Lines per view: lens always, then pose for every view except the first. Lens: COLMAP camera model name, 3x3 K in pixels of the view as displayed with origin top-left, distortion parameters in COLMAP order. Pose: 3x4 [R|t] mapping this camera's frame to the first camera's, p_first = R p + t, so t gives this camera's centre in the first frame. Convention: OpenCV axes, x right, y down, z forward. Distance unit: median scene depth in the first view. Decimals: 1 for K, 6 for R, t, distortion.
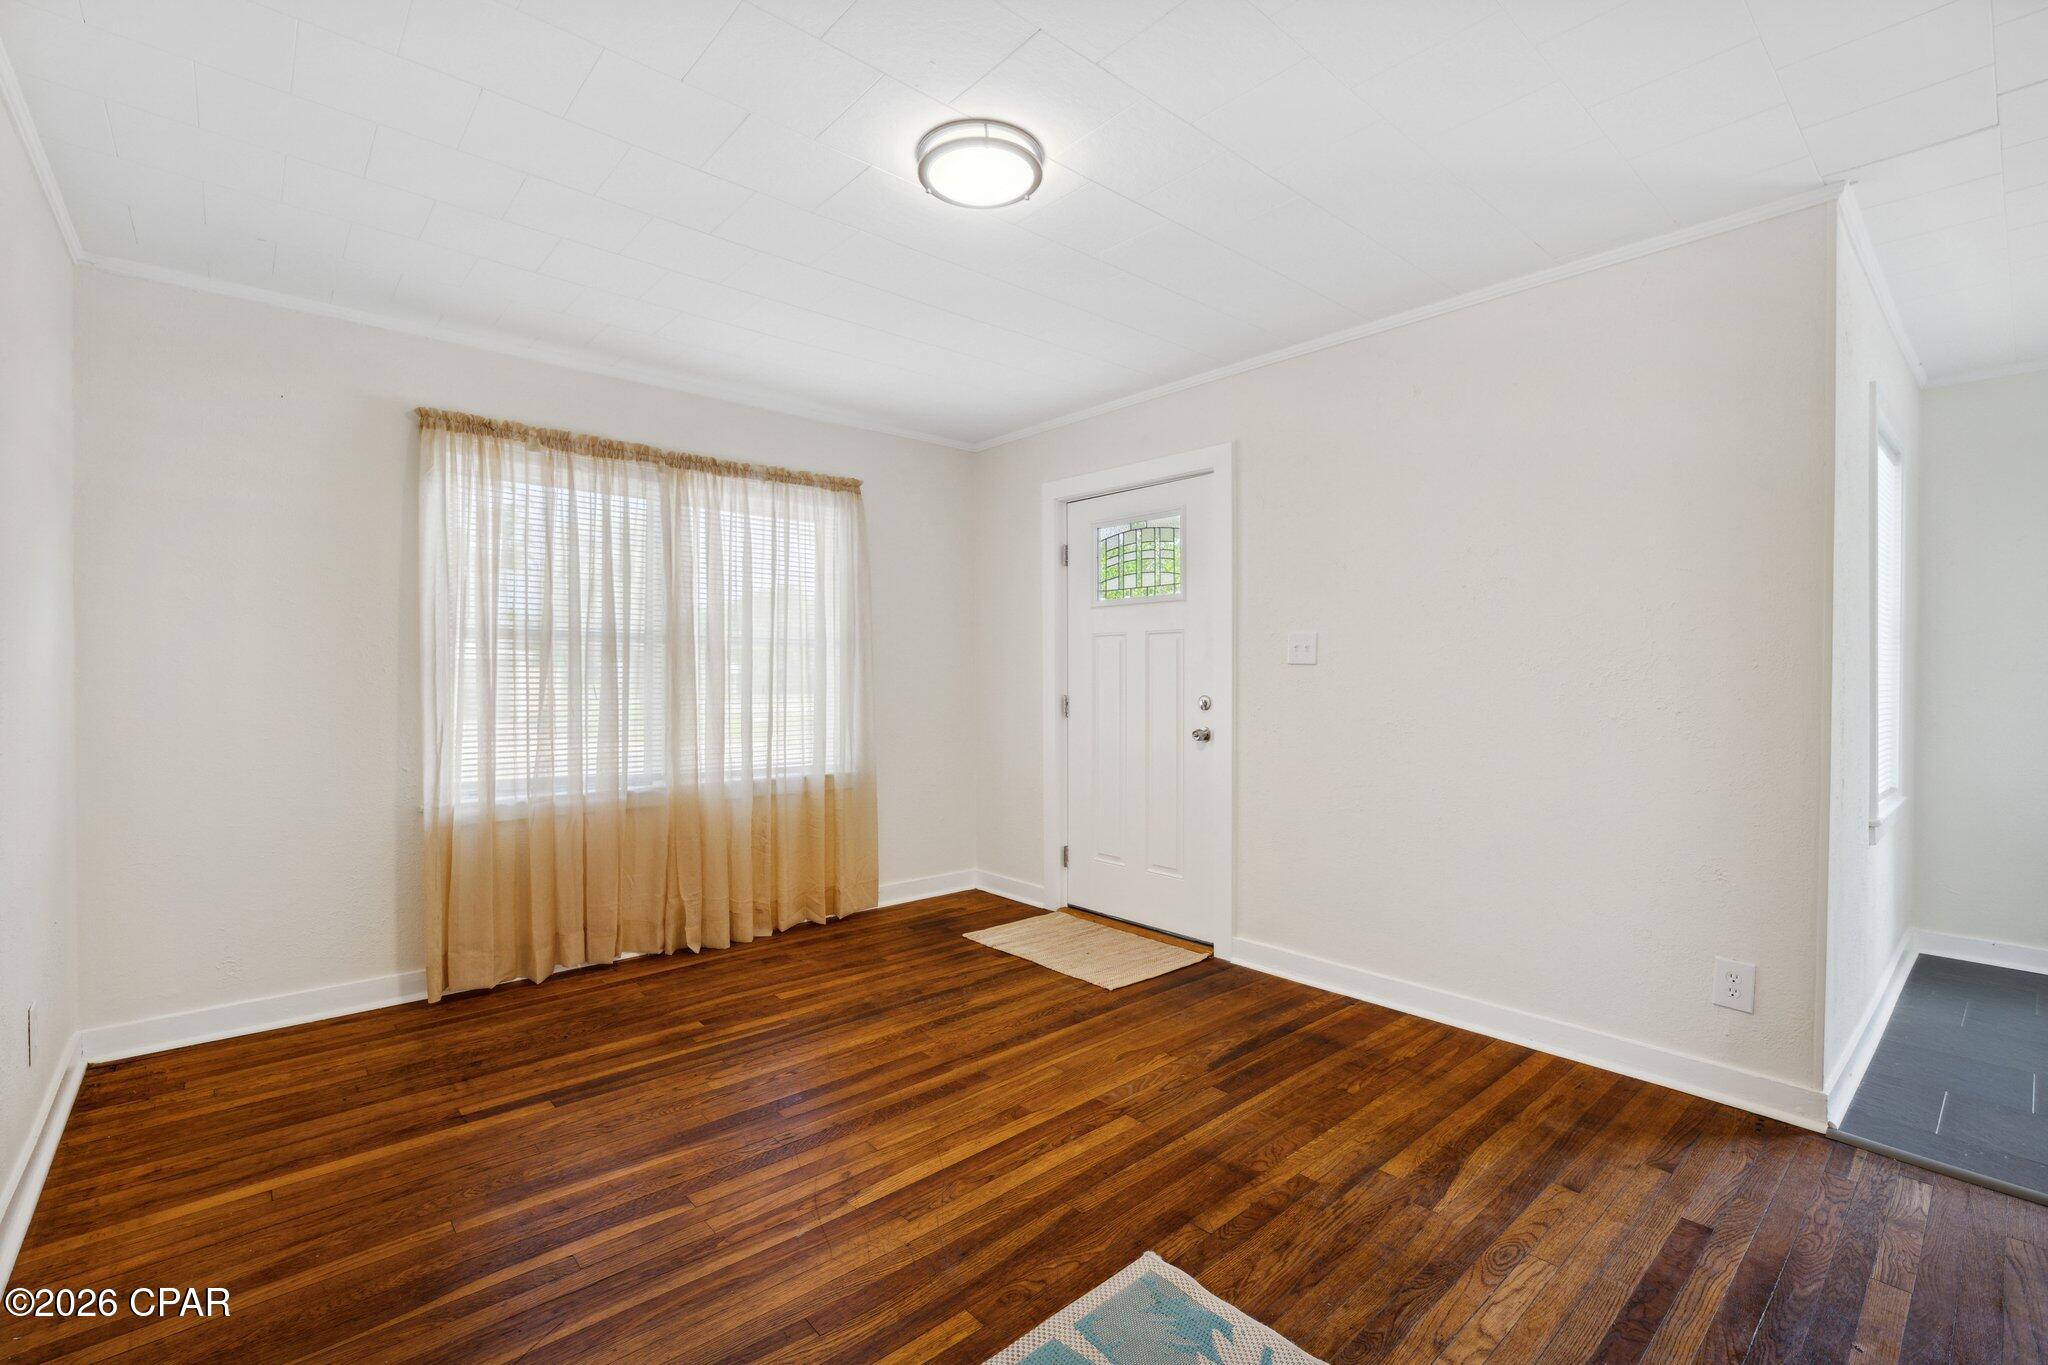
lens RADIAL K [[872.2, 0, 1006.0], [0, 872.2, 678.3], [0, 0, 1]] dist [0.000967, 0.000123]
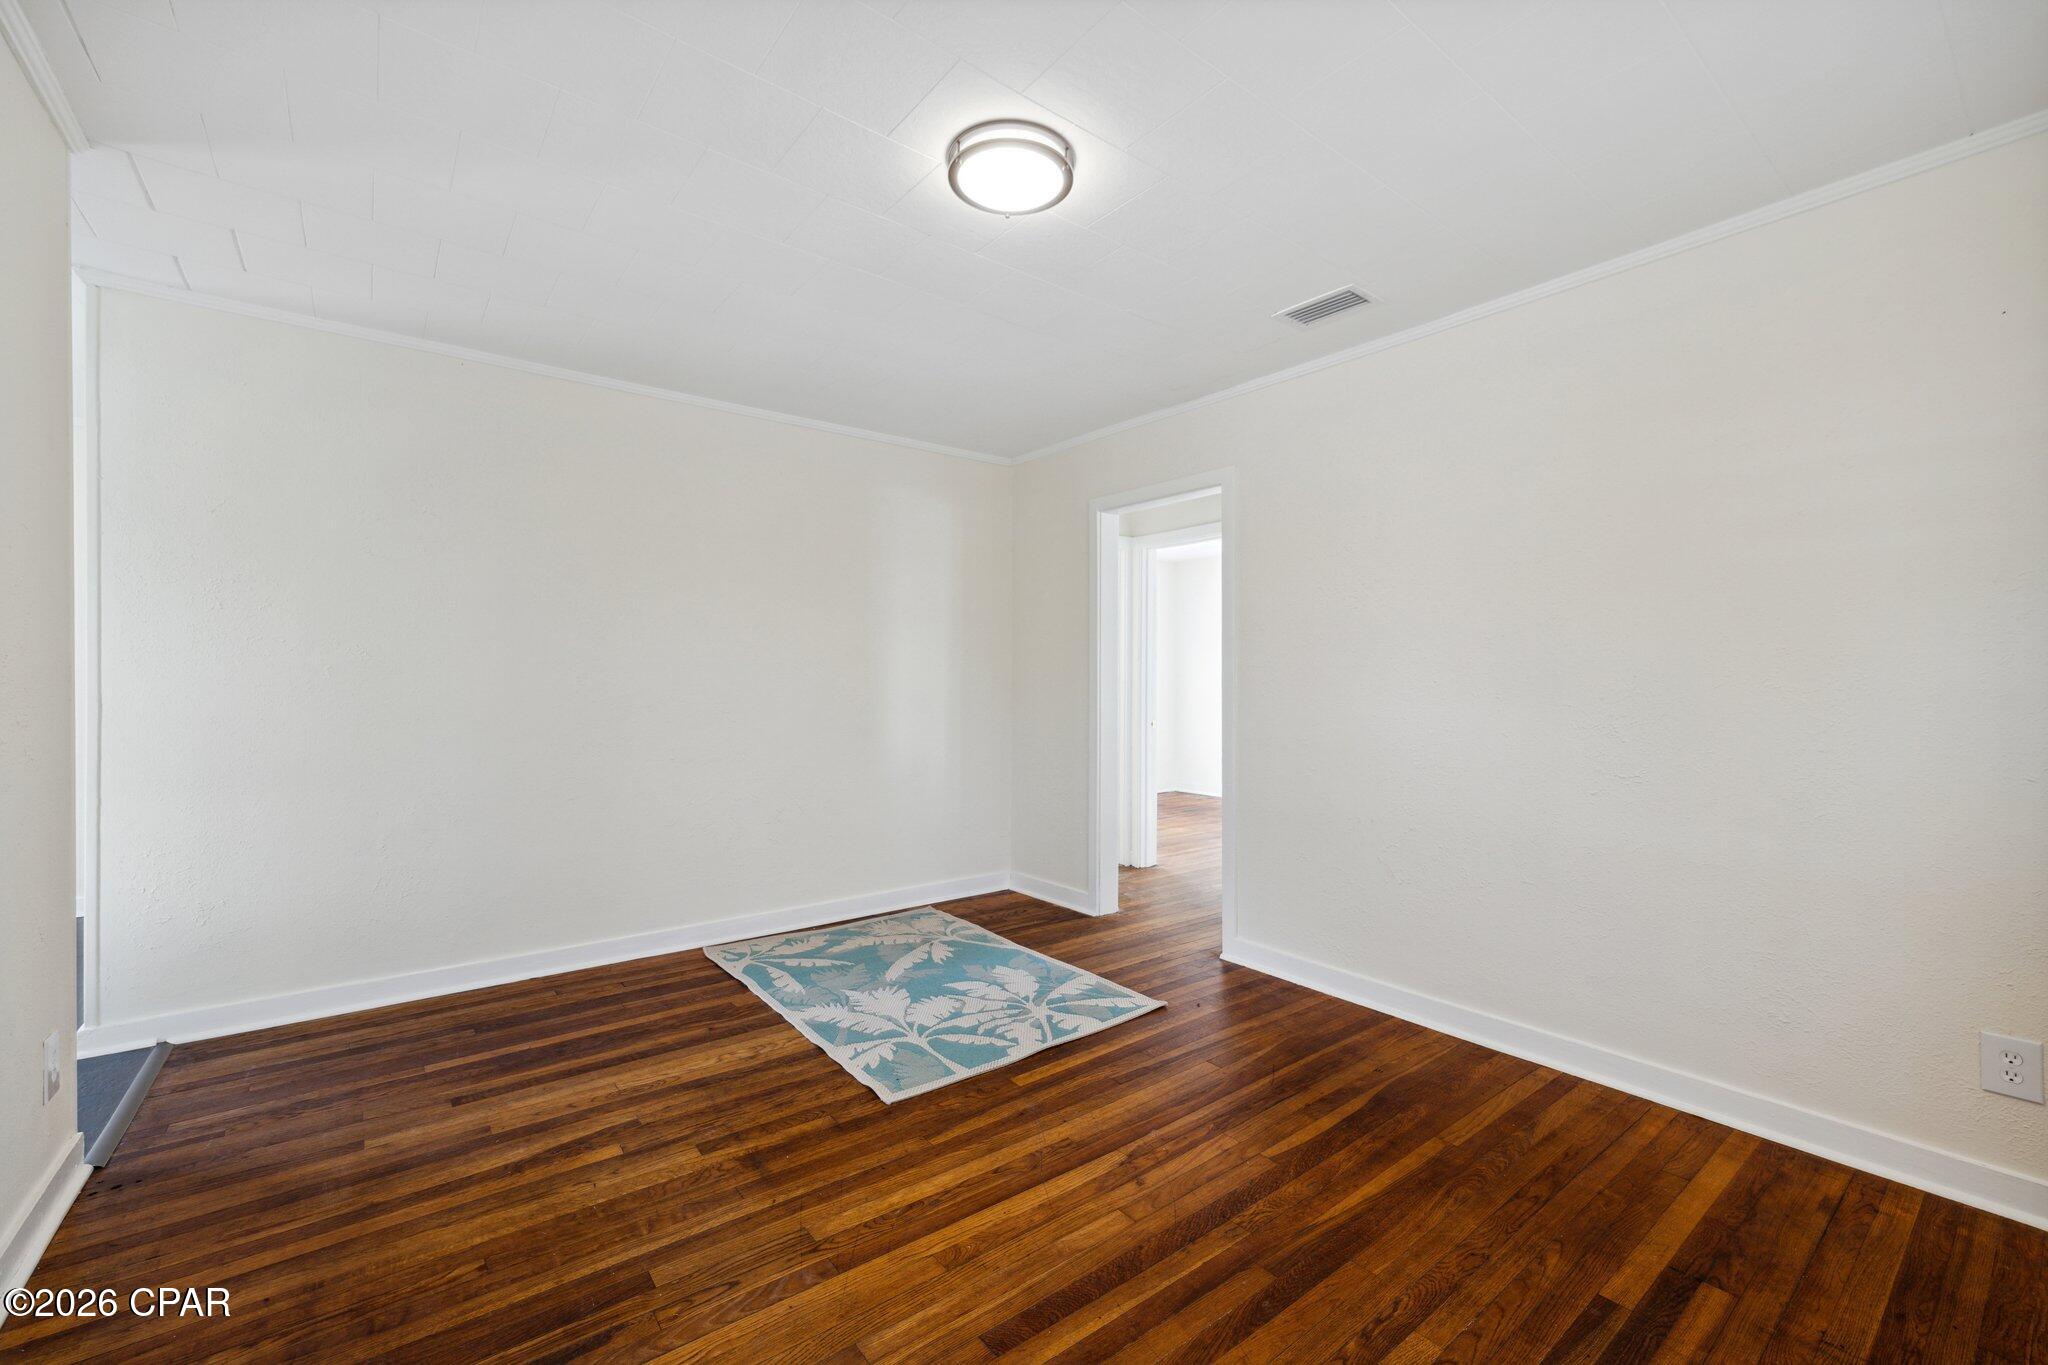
lens RADIAL K [[872.2, 0, 1032.3], [0, 872.2, 676.5], [0, 0, 1]] dist [0.000967, 0.000123]
pose [[-0.999373, -0.006443, 0.034829, -0.065676], [-0.006325, 0.999974, 0.003517, -0.008231], [-0.034850, 0.003294, -0.999387, 1.441290]]
